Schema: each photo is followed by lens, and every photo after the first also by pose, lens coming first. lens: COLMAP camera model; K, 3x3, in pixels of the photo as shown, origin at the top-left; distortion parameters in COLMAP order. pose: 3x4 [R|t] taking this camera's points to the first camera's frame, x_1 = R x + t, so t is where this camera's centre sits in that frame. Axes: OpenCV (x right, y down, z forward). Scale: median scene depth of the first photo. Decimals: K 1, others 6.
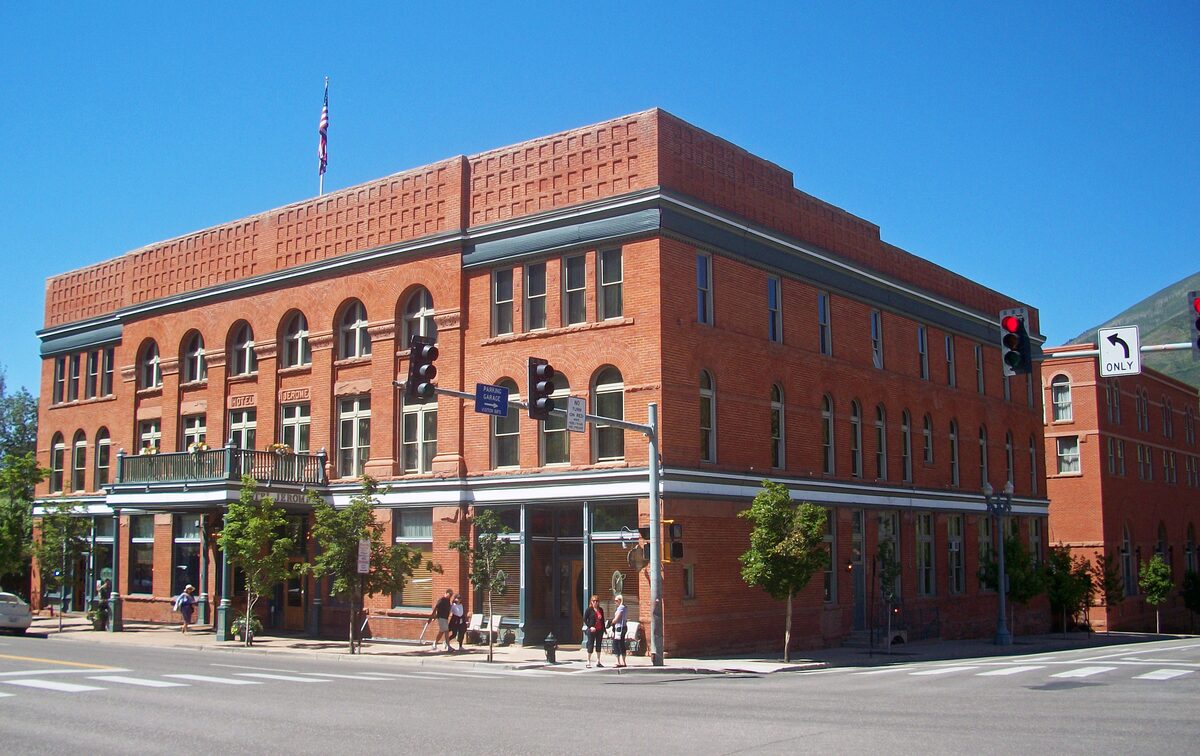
lens RADIAL K [[1240.6, 0, 600.0], [0, 1240.6, 378.0], [0, 0, 1]] dist [-0.009062, -0.001916]
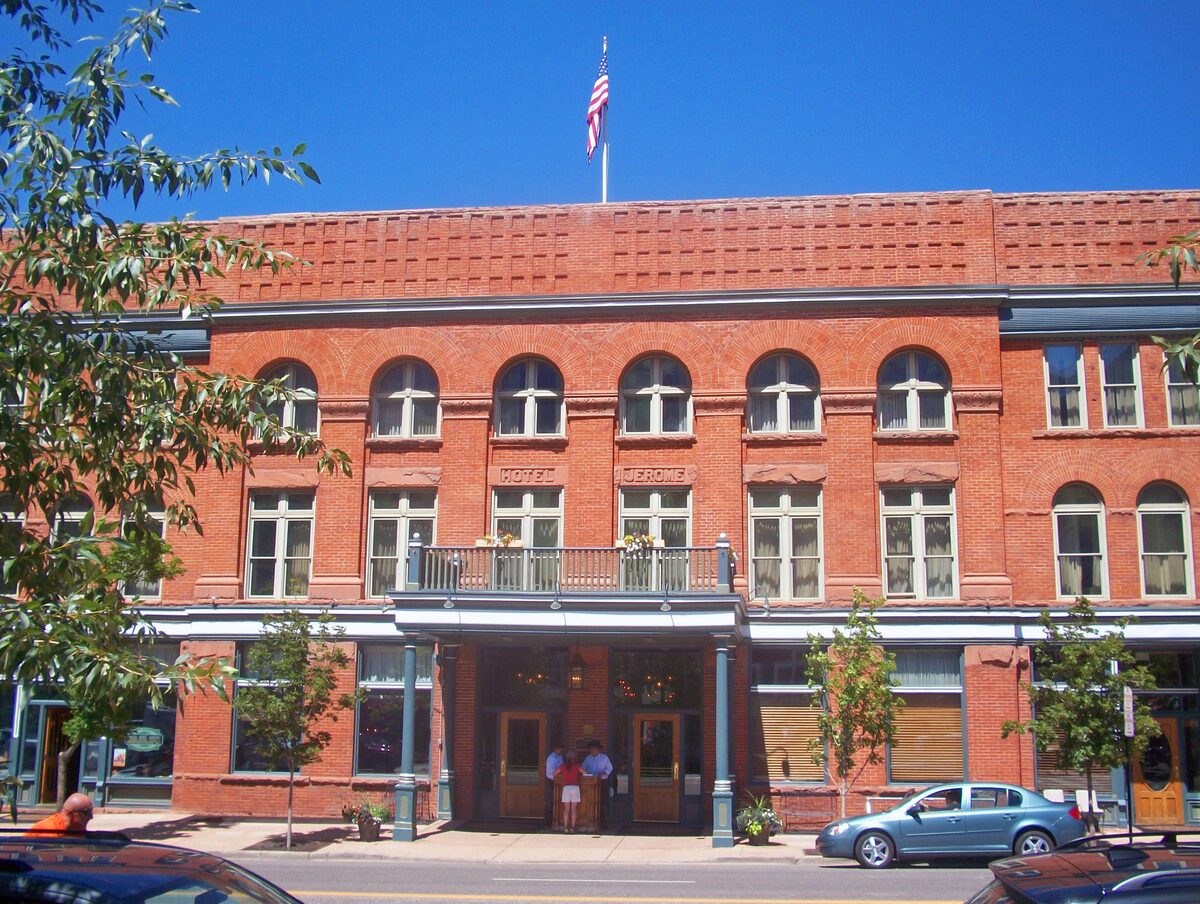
lens RADIAL K [[1113.8, 0, 600.2], [0, 1113.8, 514.8], [0, 0, 1]] dist [0.001509, 0.025115]
pose [[0.824554, 0.096079, 0.557565, -0.615555], [-0.083840, 0.995345, -0.047530, 0.067793], [-0.559536, -0.007555, 0.828771, 0.507252]]
